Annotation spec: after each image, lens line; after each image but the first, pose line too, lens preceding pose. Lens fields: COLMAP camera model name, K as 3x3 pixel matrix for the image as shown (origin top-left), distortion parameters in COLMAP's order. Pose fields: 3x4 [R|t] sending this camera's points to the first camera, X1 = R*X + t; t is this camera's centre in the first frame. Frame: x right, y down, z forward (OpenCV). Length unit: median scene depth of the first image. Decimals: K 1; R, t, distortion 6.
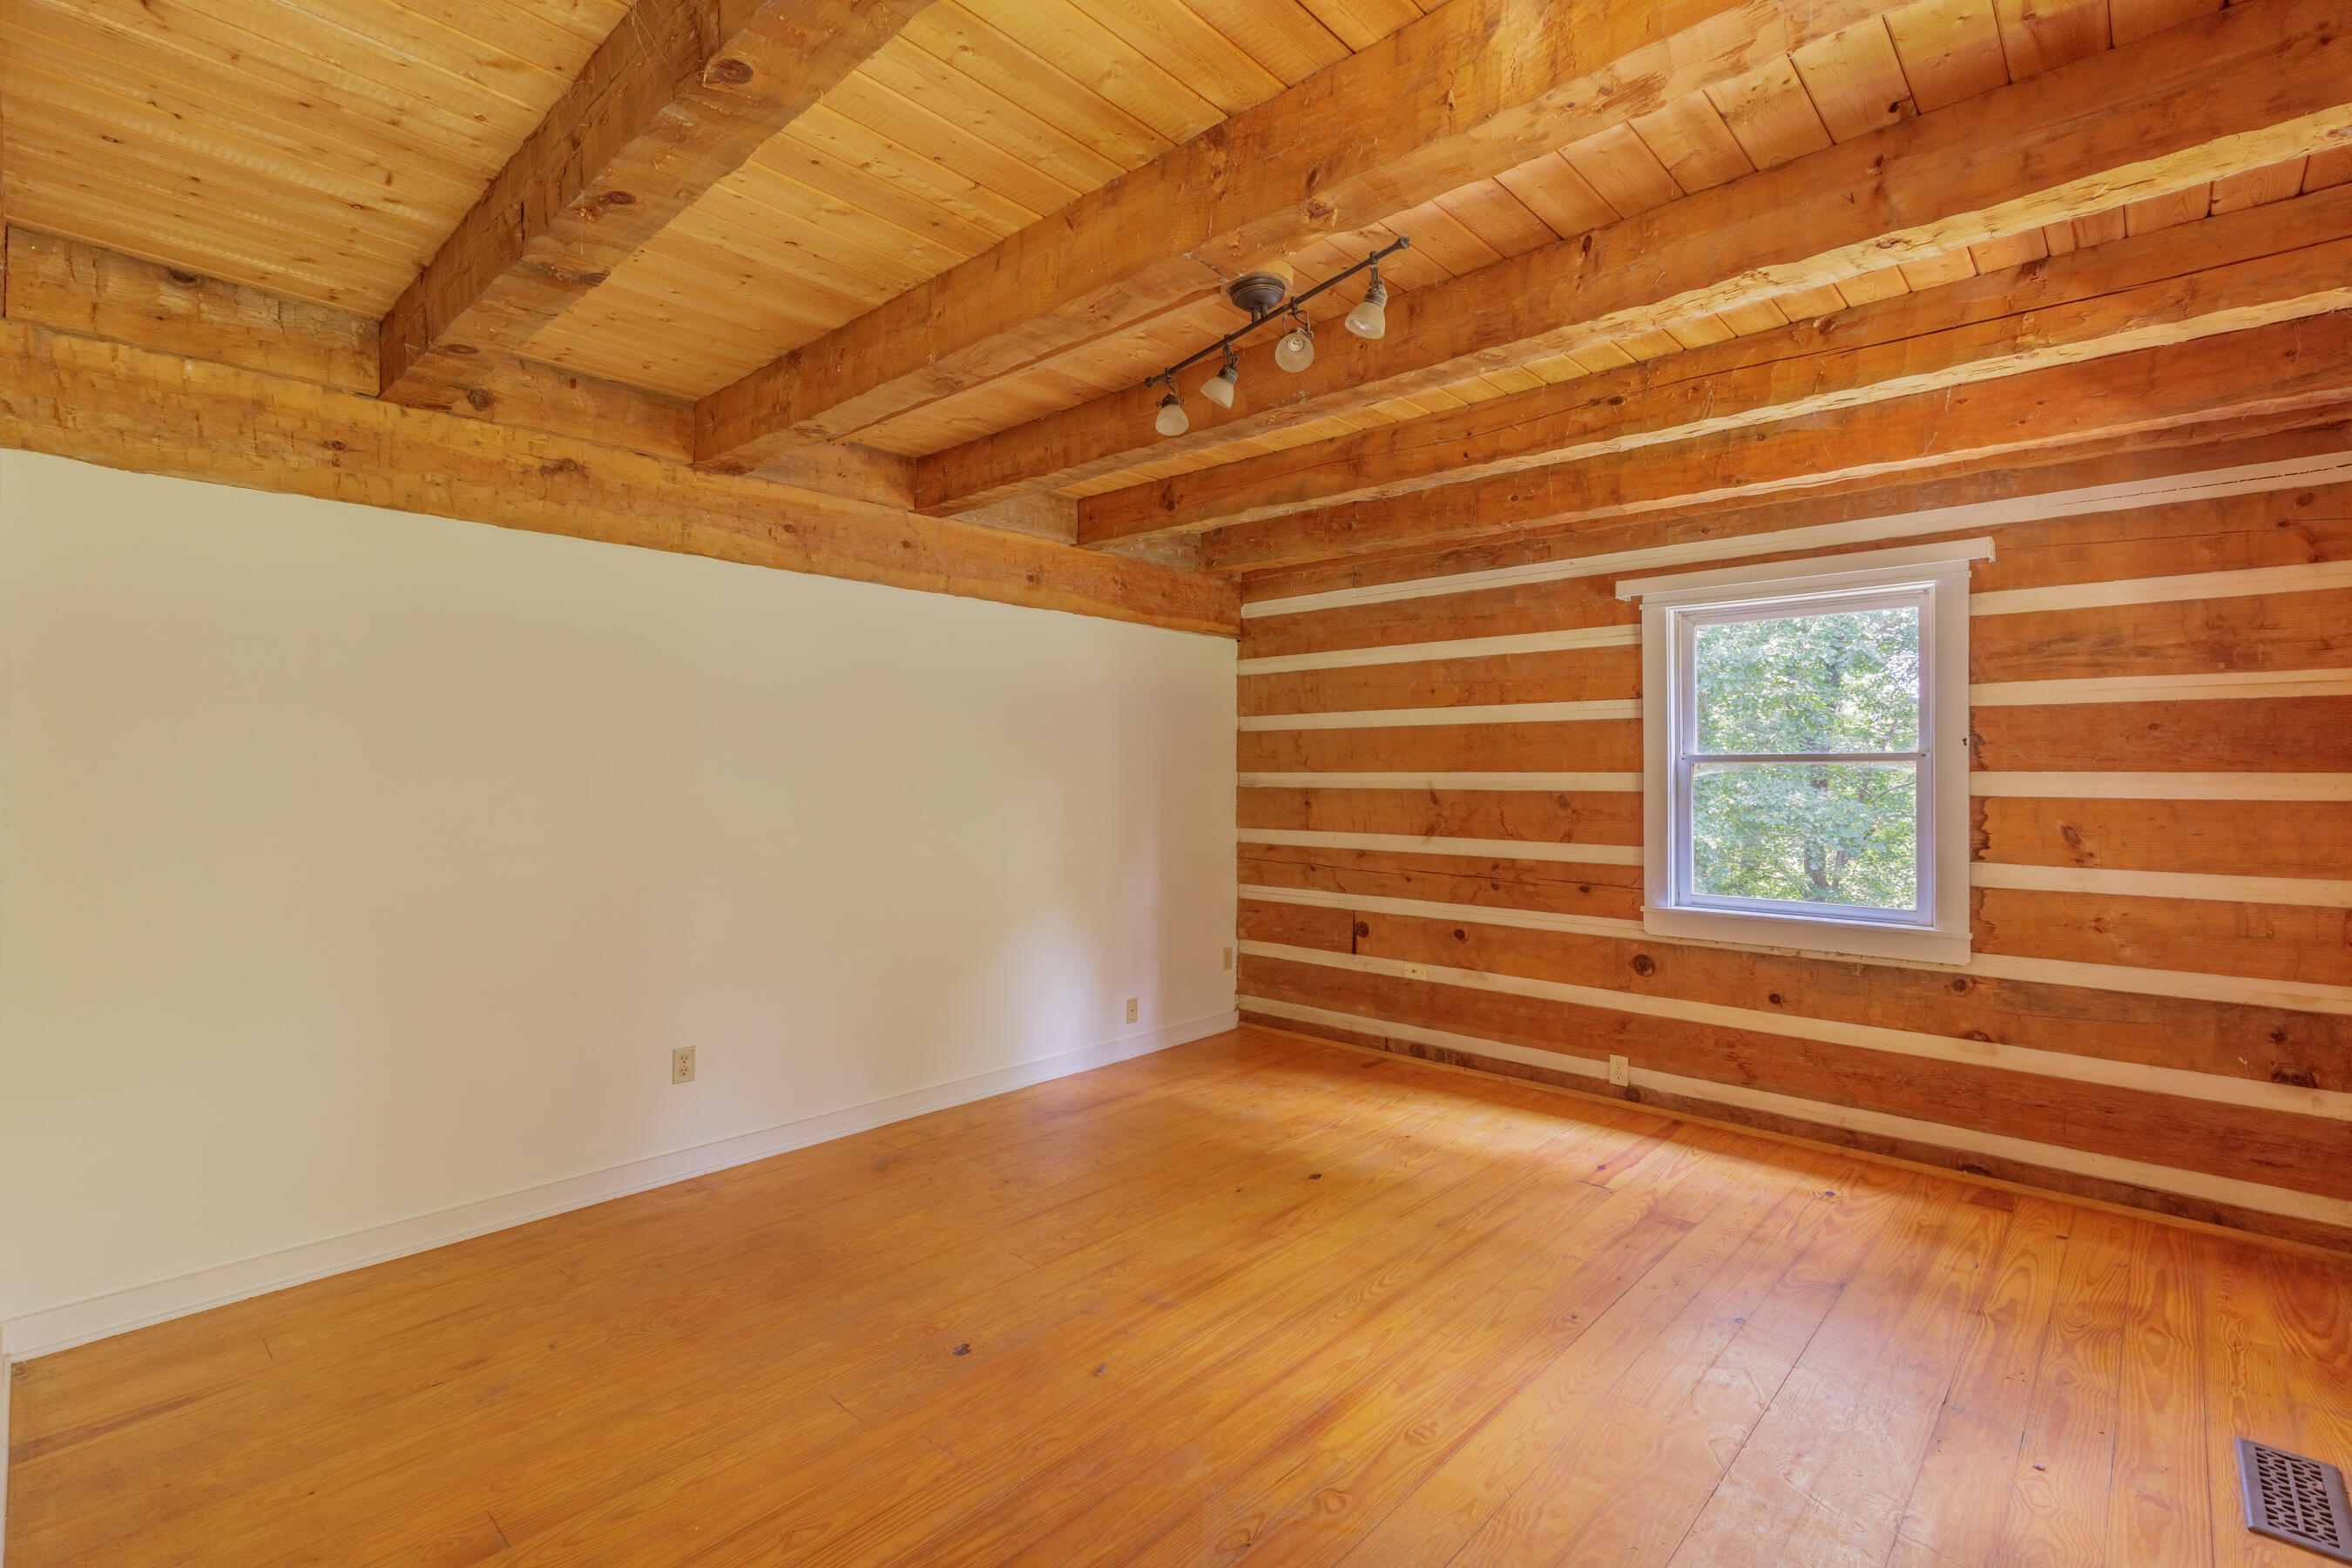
lens RADIAL K [[1060.7, 0, 1177.9], [0, 1060.7, 777.8], [0, 0, 1]] dist [0.002949, 0.000229]
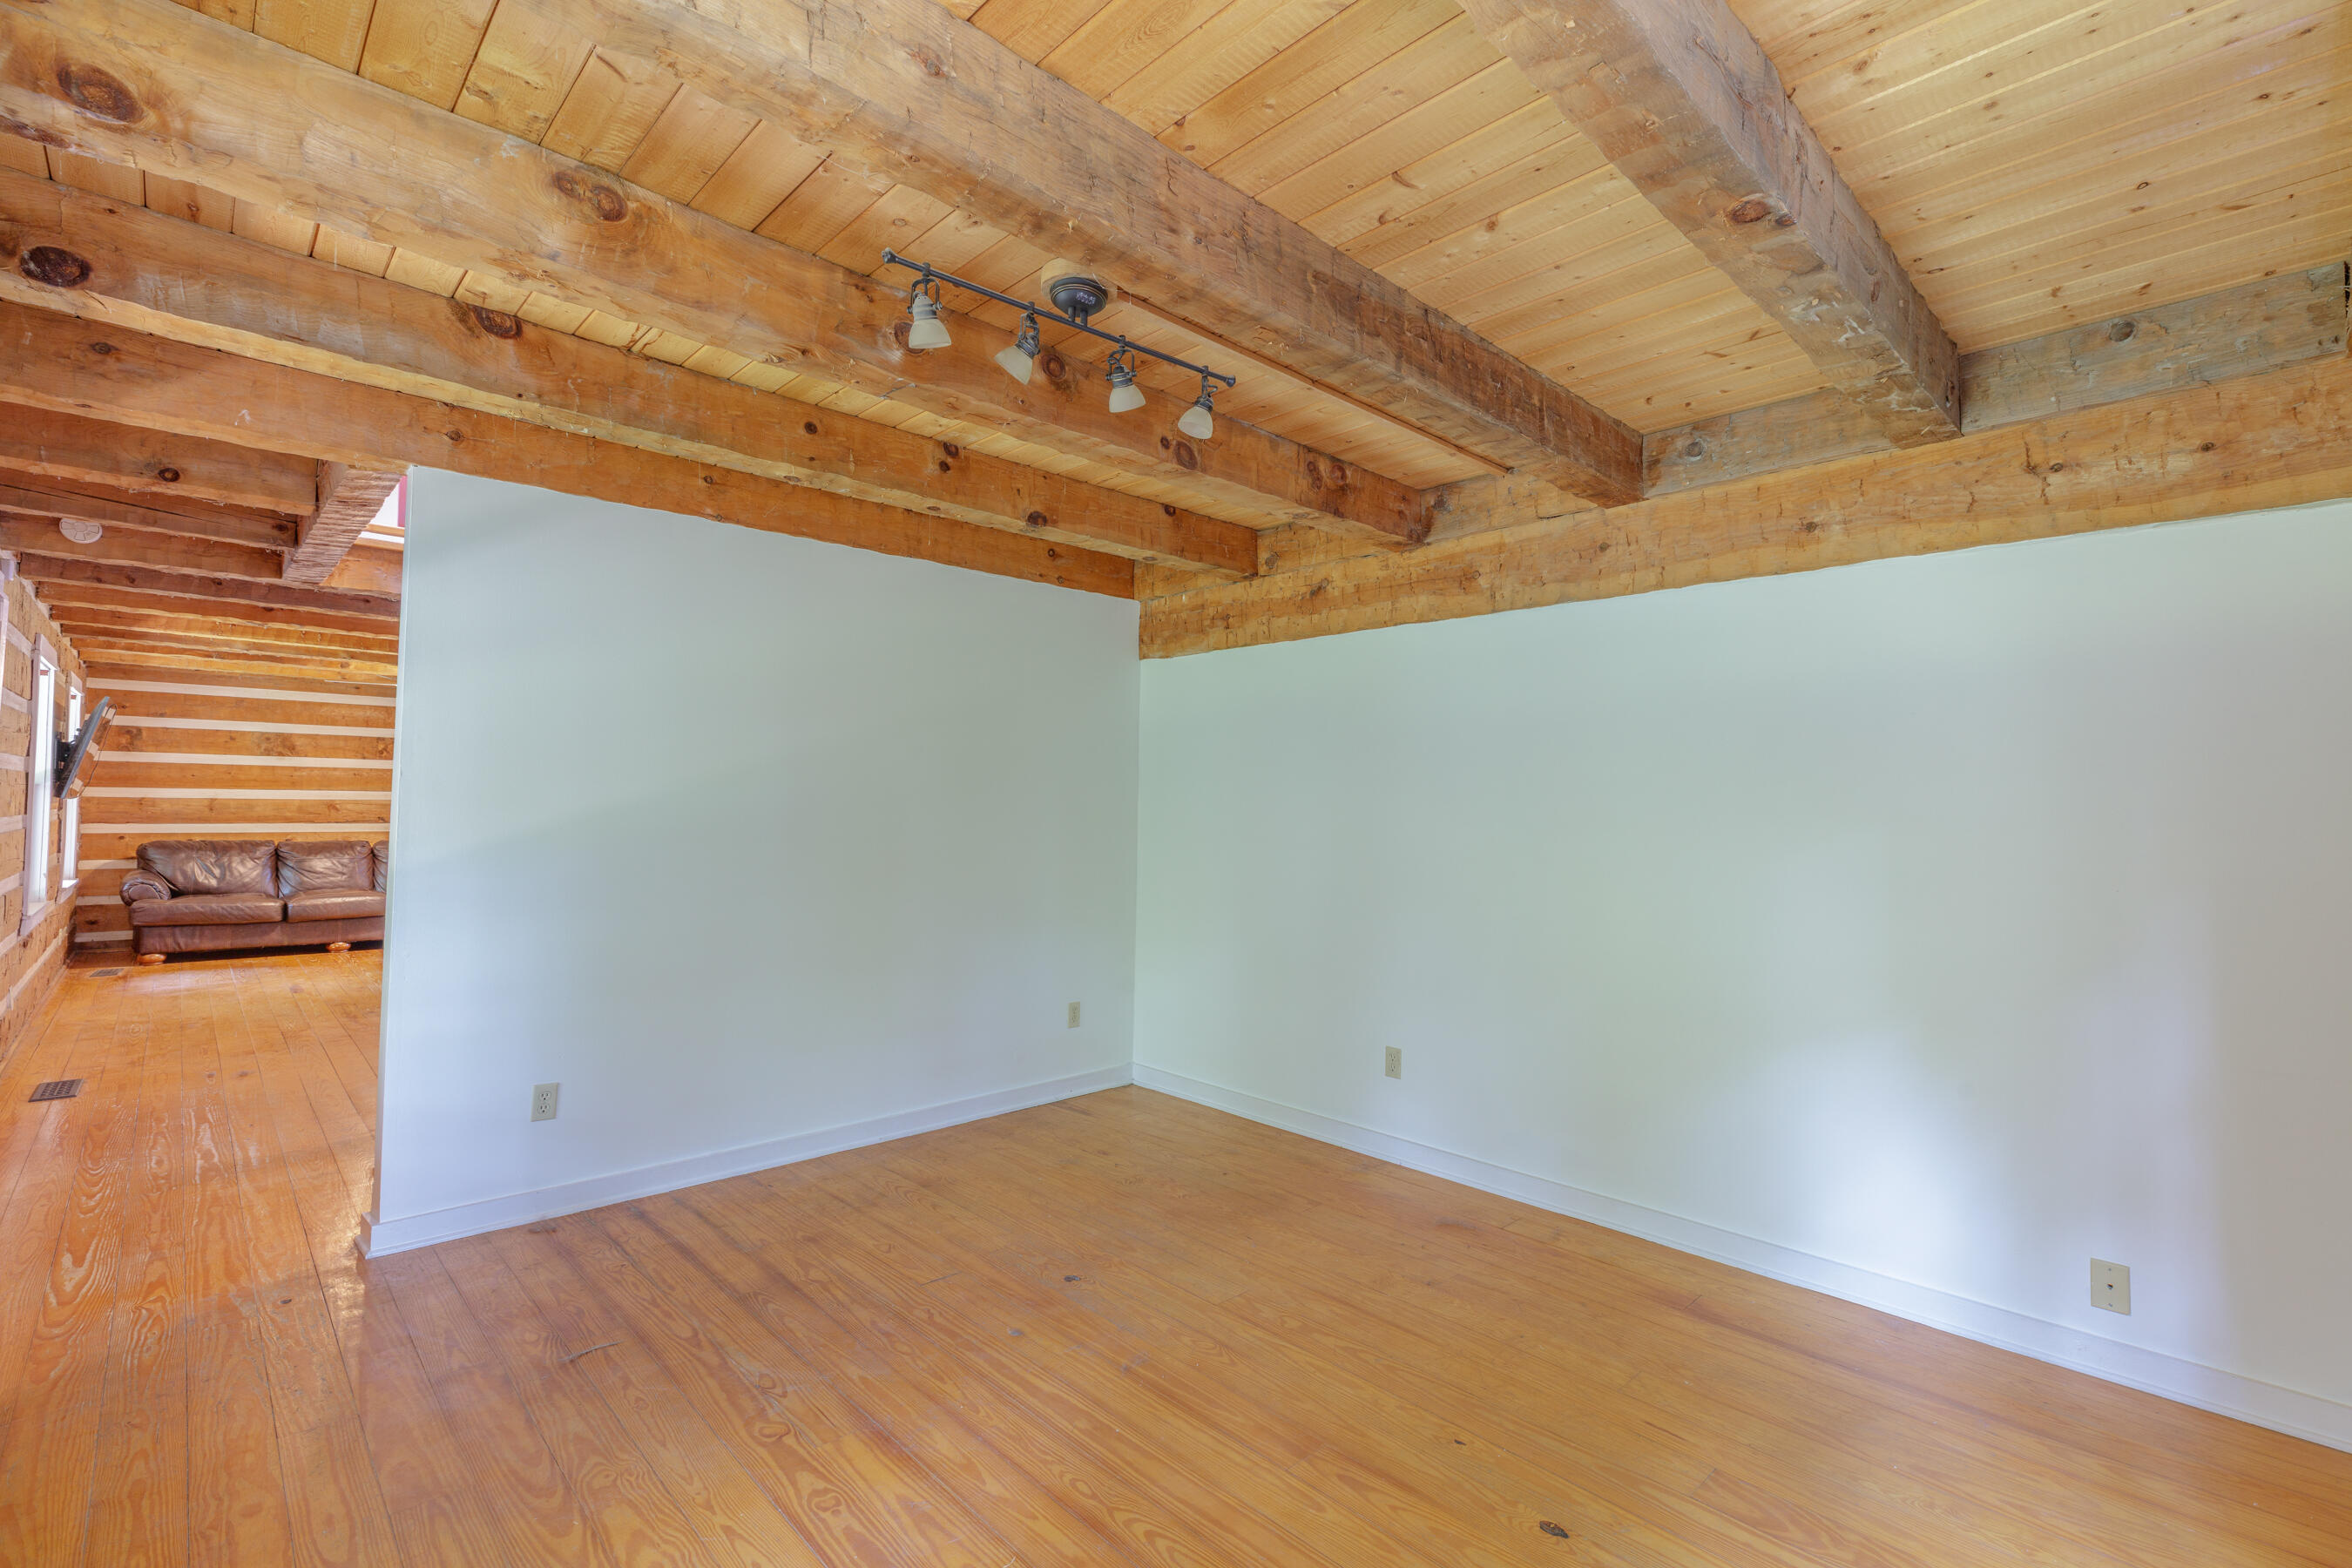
lens RADIAL K [[1060.7, 0, 1182.1], [0, 1060.7, 779.9], [0, 0, 1]] dist [0.002949, 0.000229]
pose [[-0.065760, -0.031651, -0.997333, 0.886690], [-0.016325, 0.999397, -0.030640, 0.000181], [0.997702, 0.014266, -0.066237, 1.035868]]
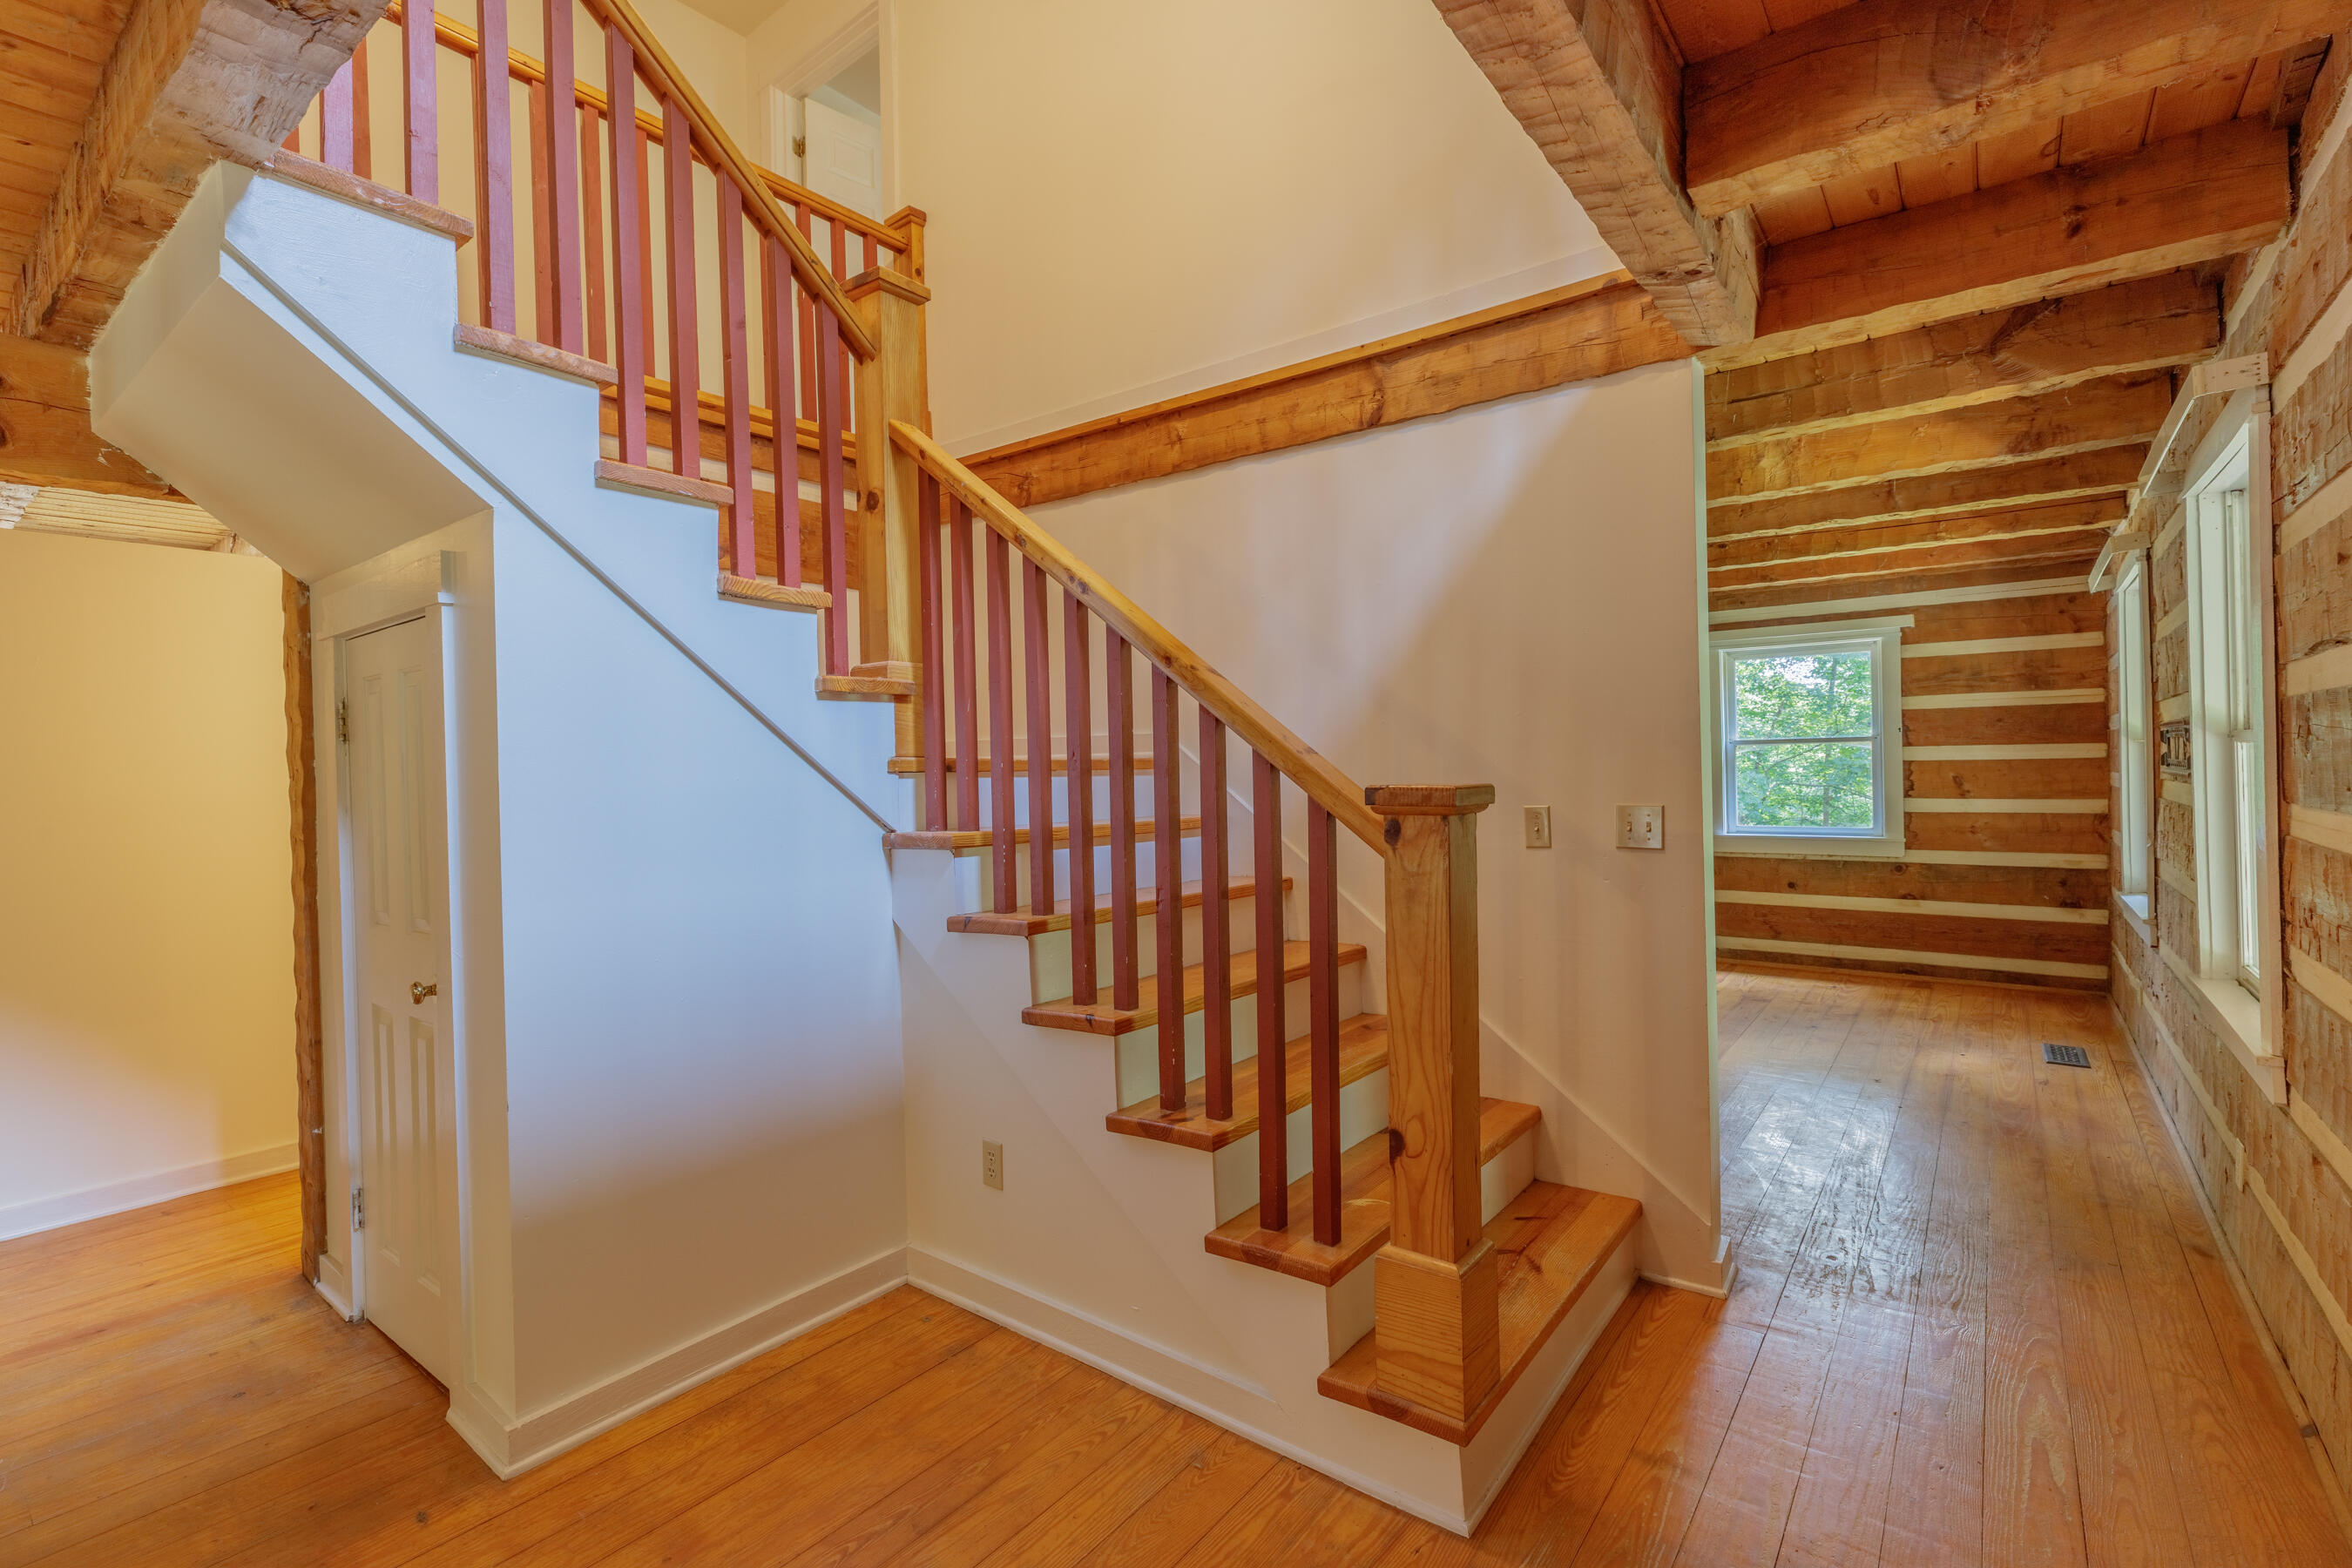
lens RADIAL K [[1060.7, 0, 1178.4], [0, 1060.7, 778.3], [0, 0, 1]] dist [0.002949, 0.000229]
pose [[0.995279, -0.025988, 0.093507, -0.624243], [0.024912, 0.999609, 0.012660, -0.005935], [-0.093799, -0.010271, 0.995538, -0.649237]]
